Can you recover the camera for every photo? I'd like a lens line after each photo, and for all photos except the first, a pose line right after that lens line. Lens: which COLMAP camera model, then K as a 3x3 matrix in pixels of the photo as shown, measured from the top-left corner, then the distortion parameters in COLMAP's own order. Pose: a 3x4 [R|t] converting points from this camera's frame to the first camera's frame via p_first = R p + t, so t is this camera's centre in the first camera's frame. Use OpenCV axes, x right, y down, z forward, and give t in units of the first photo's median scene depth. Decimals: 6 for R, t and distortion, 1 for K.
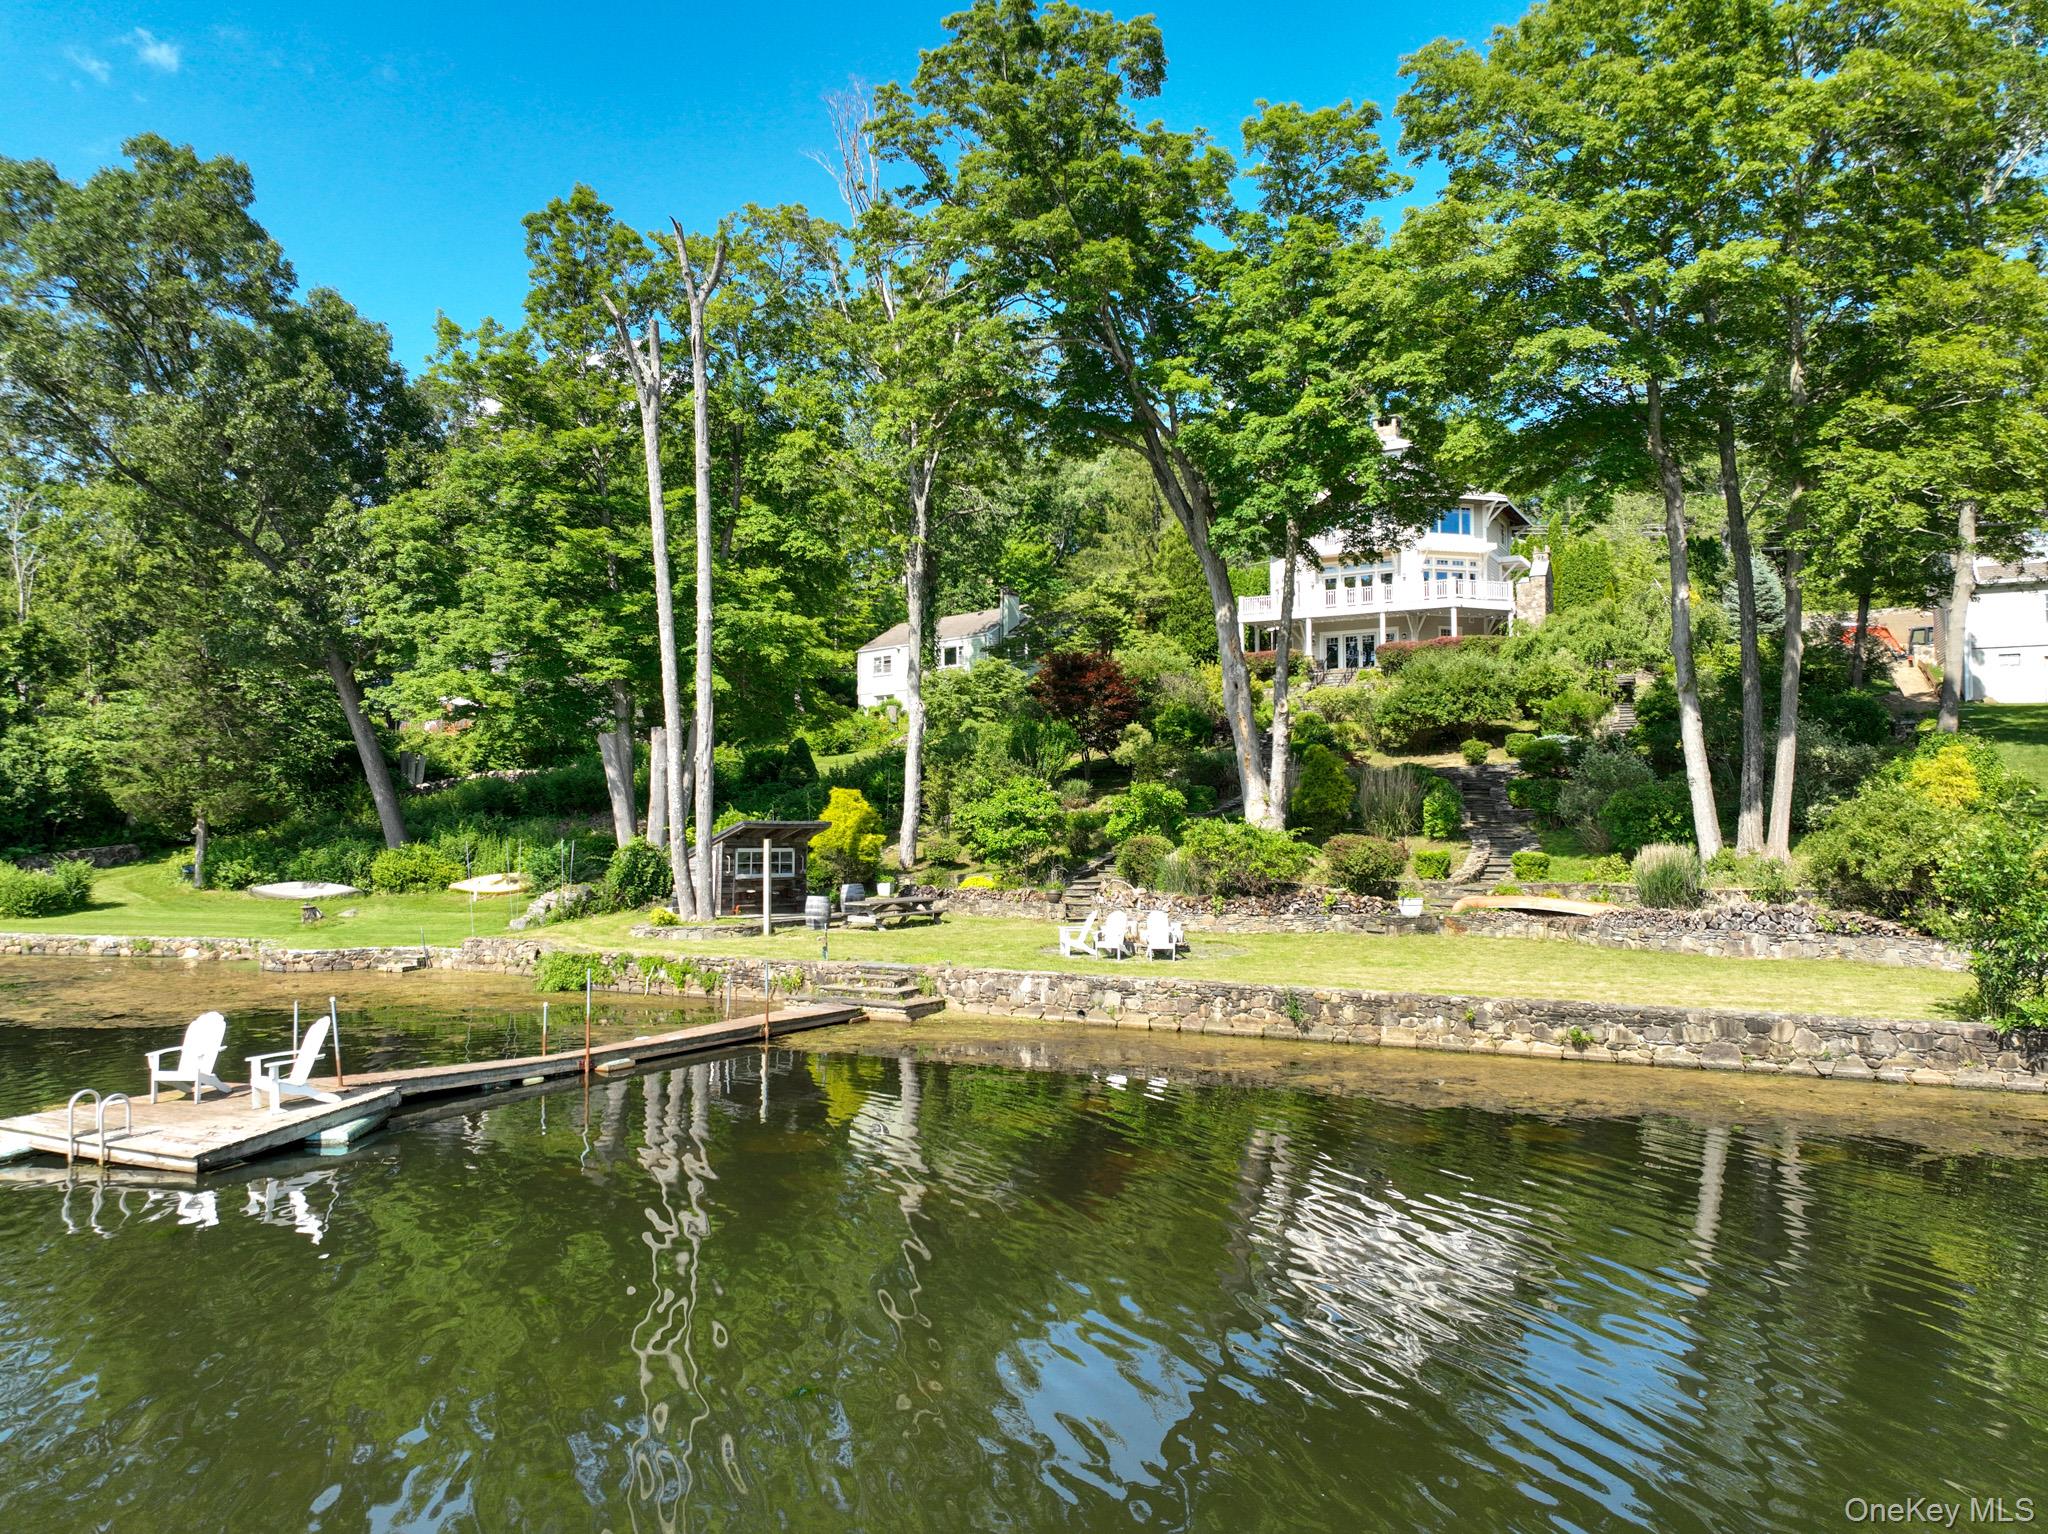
lens RADIAL K [[1441.6, 0, 1019.2], [0, 1441.6, 770.4], [0, 0, 1]] dist [0.004531, 0.011682]
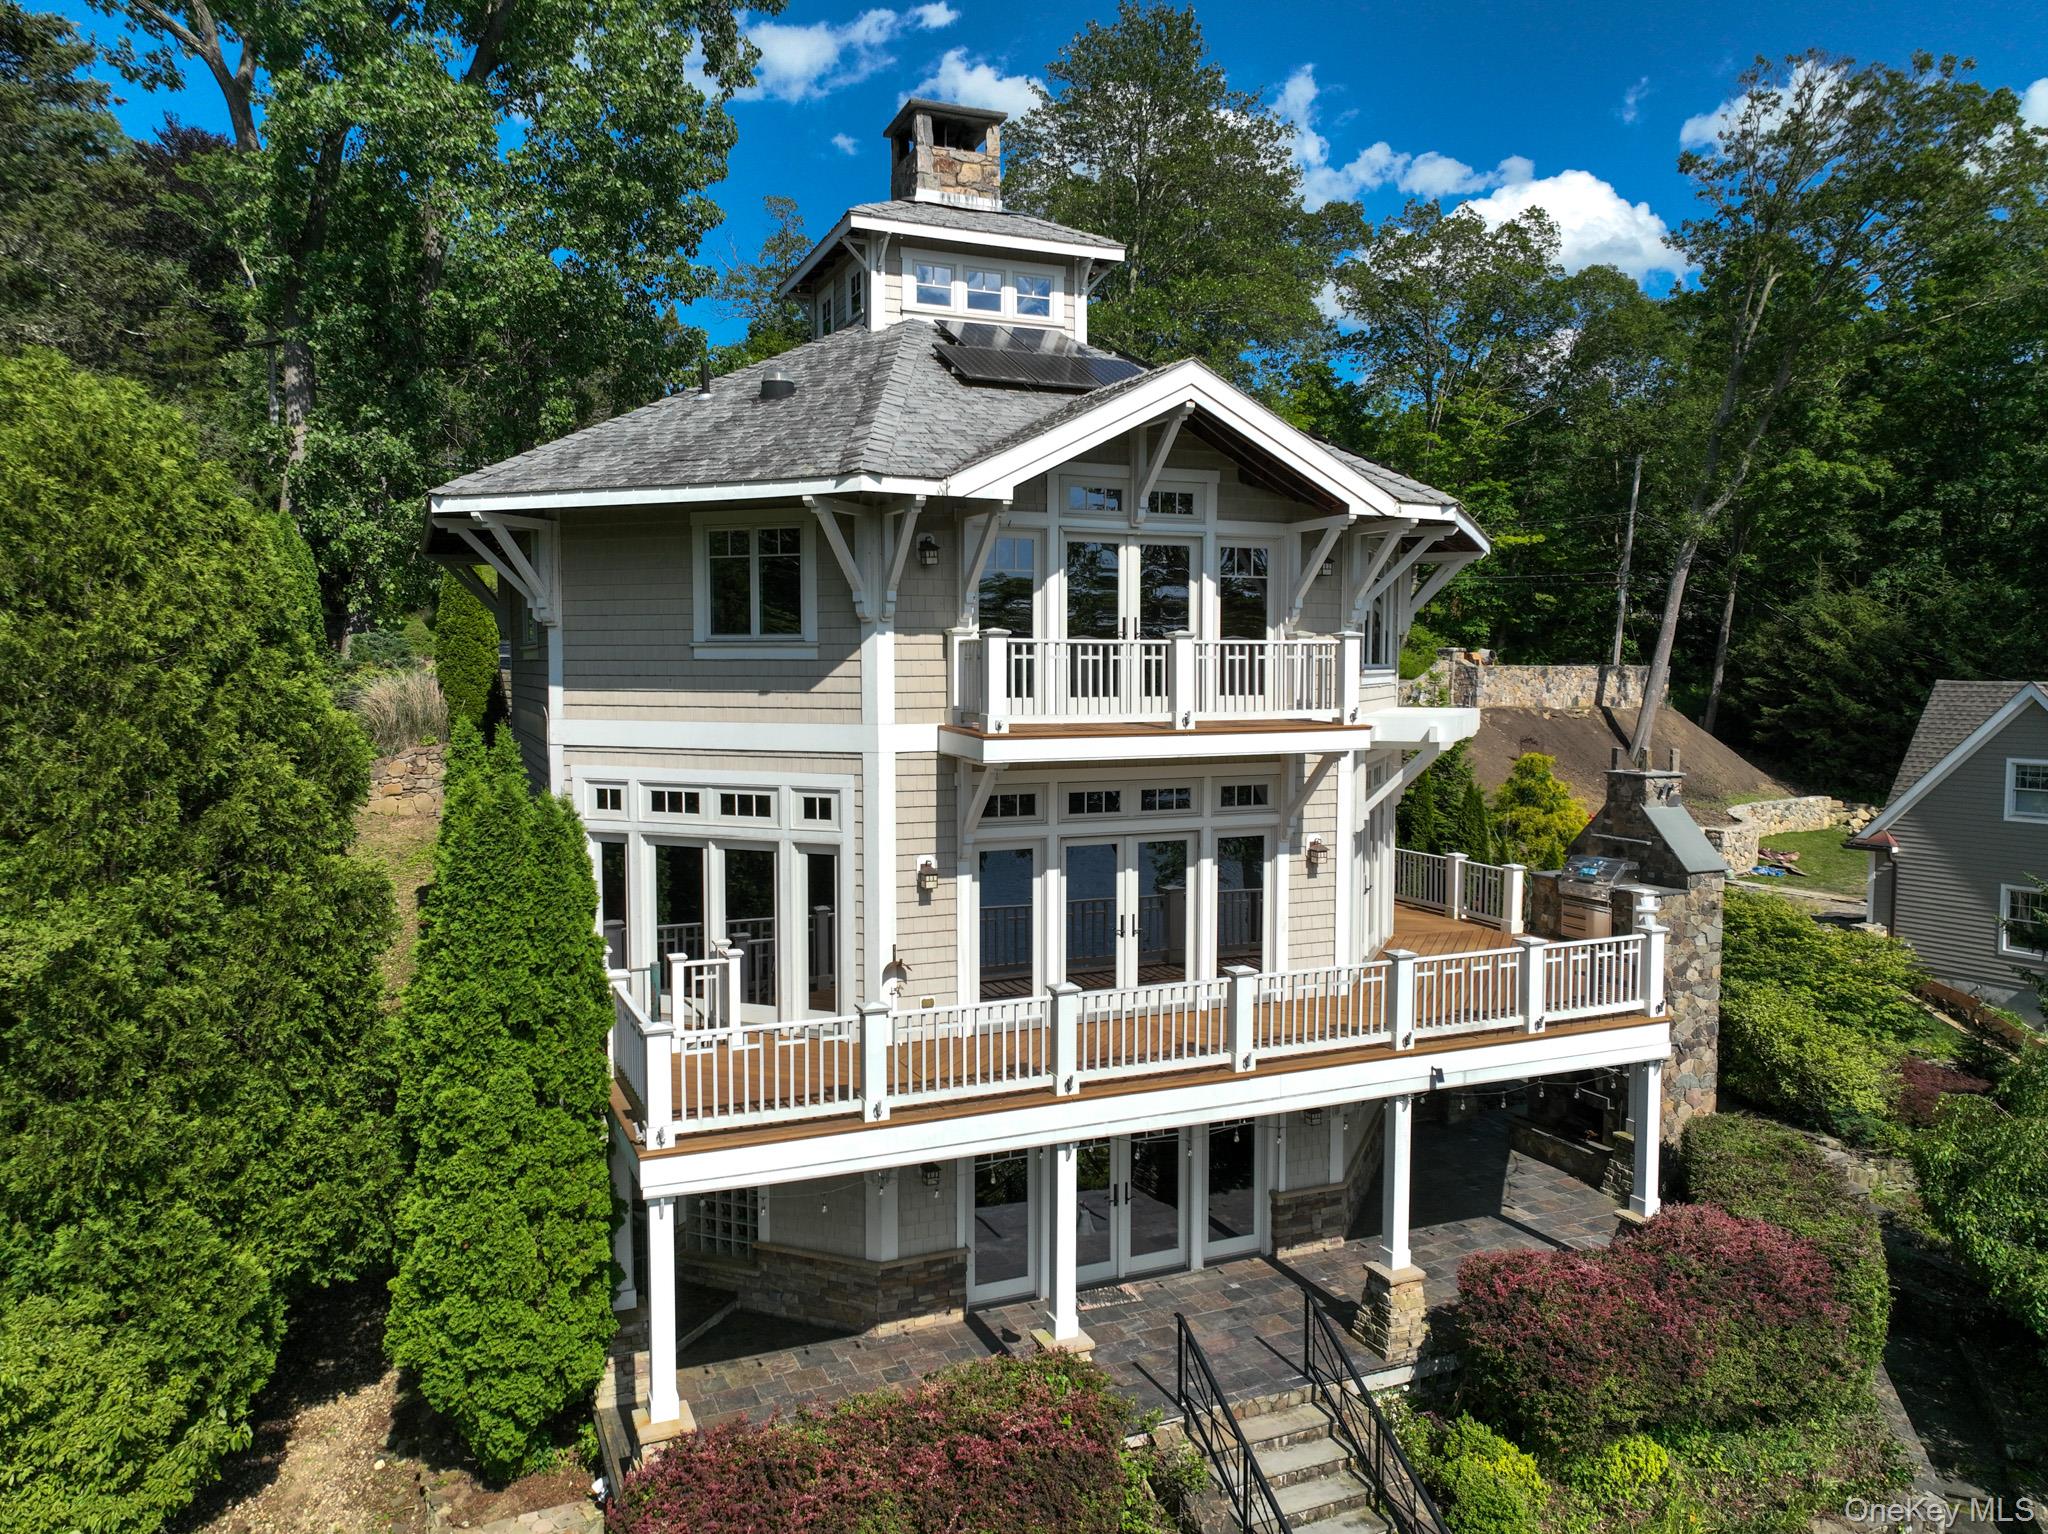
lens RADIAL K [[1441.6, 0, 1027.0], [0, 1441.6, 766.9], [0, 0, 1]] dist [0.004531, 0.011682]
pose [[0.586493, -0.055870, 0.808025, 0.110454], [-0.038390, 0.994579, 0.096633, -0.335238], [-0.809044, -0.087695, 0.581169, 1.792704]]
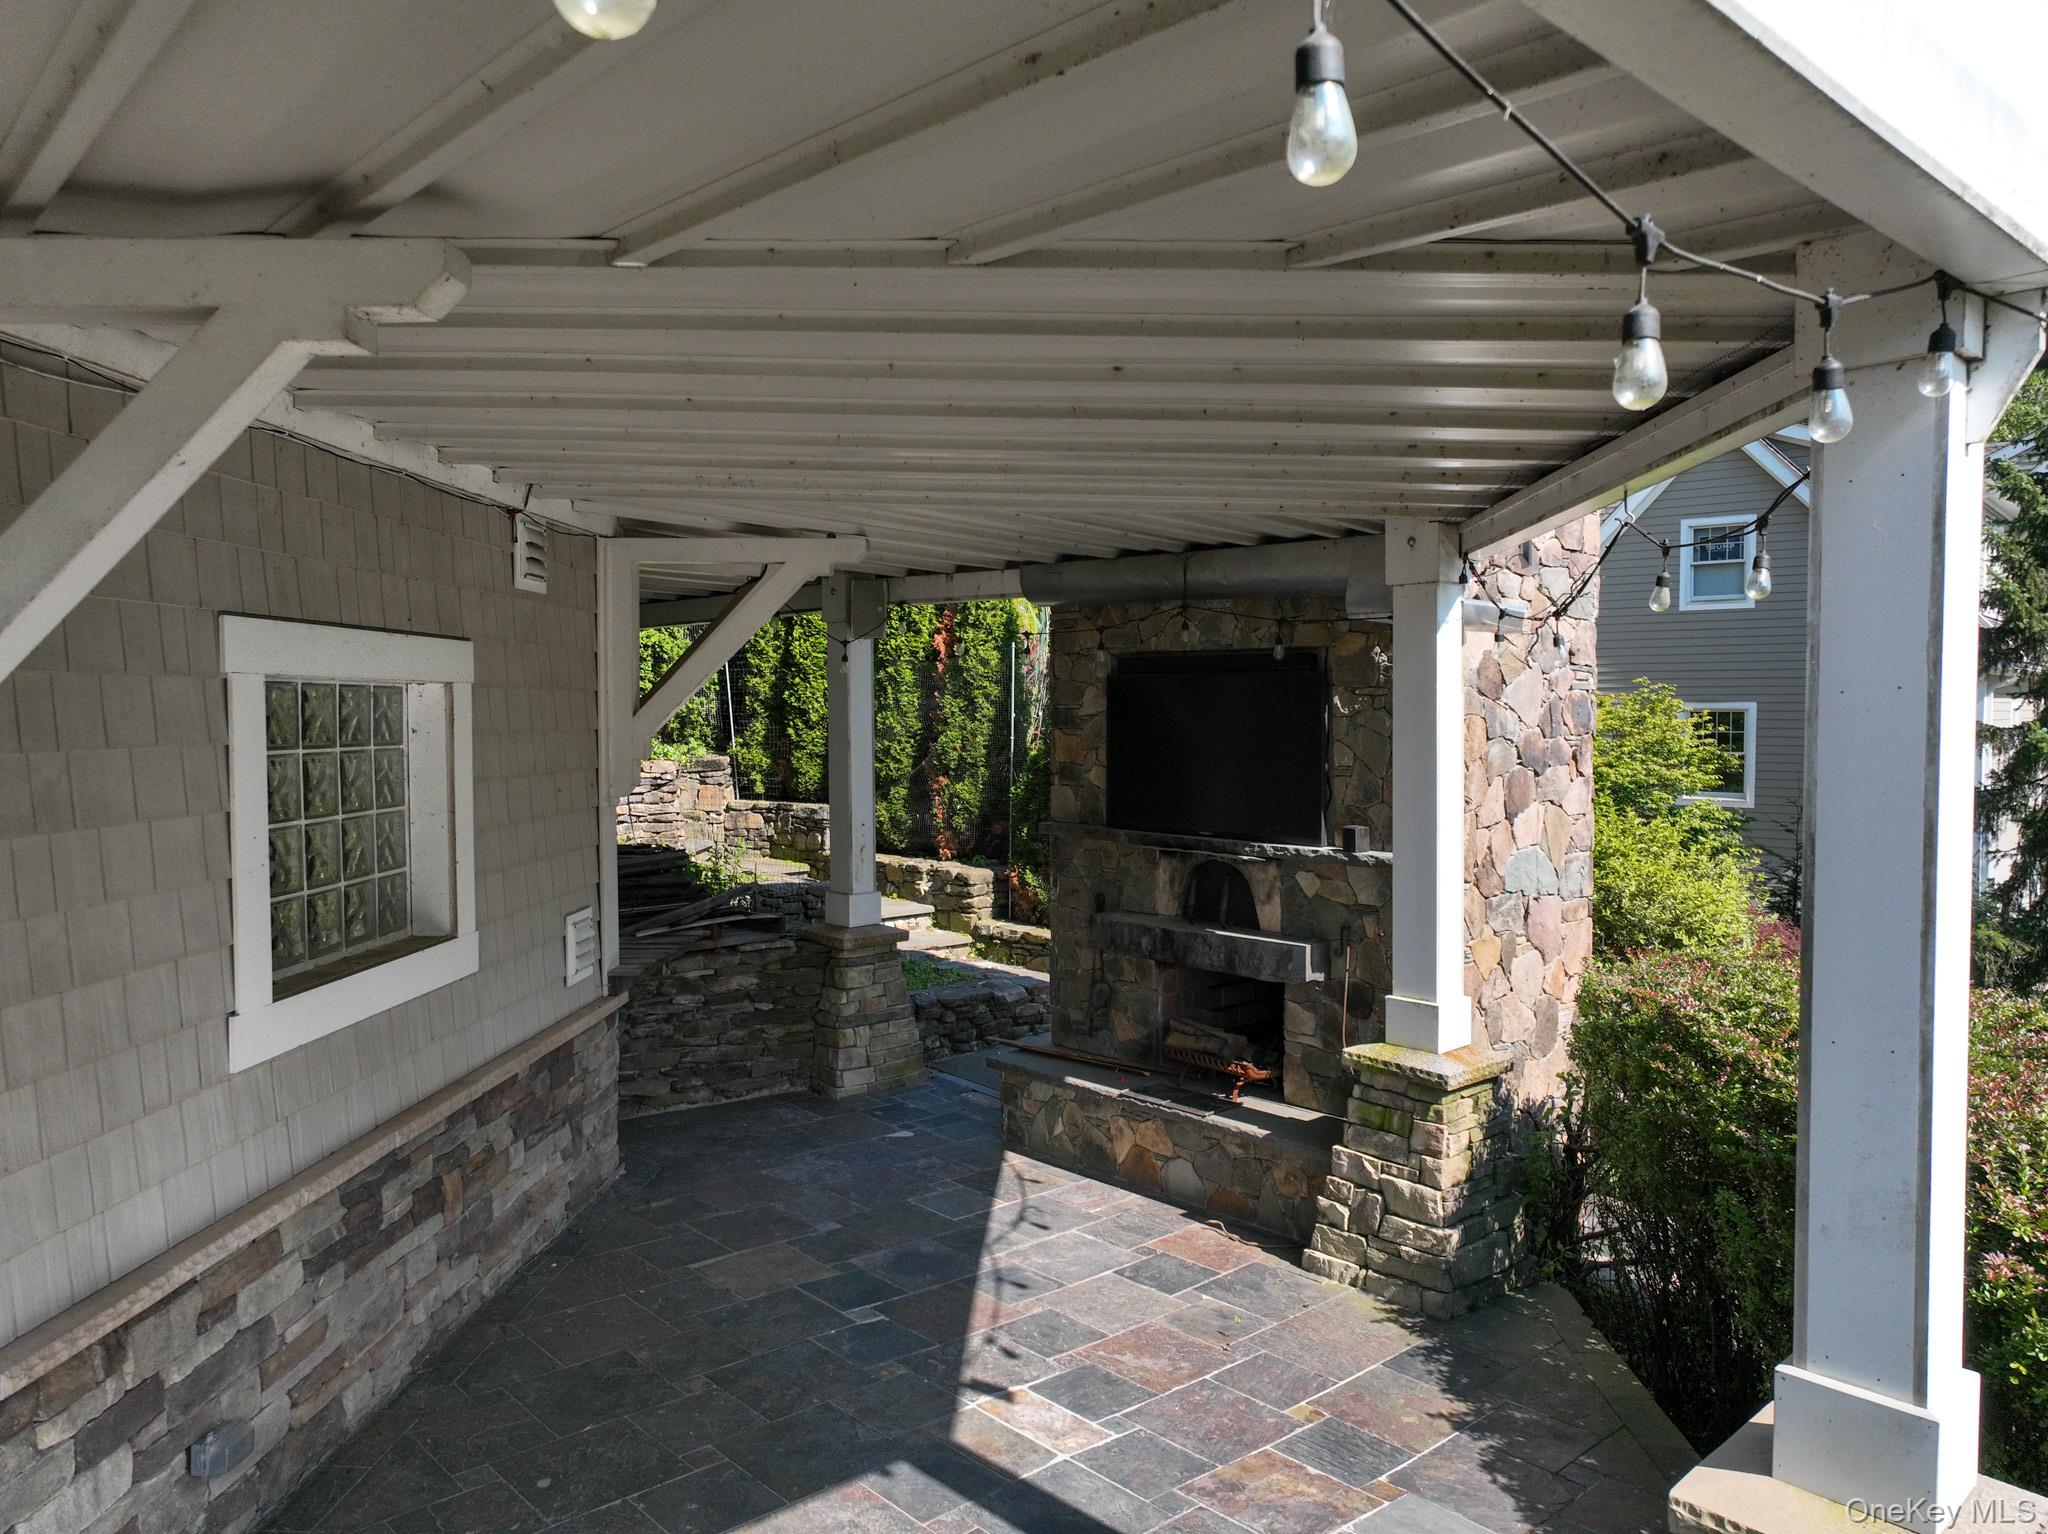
lens RADIAL K [[1441.6, 0, 1024.3], [0, 1441.6, 770.7], [0, 0, 1]] dist [0.004531, 0.011682]
pose [[0.295175, -0.043904, 0.954434, 0.500500], [-0.045350, 0.997174, 0.059895, -0.197341], [-0.954366, -0.060963, 0.292350, 1.902687]]
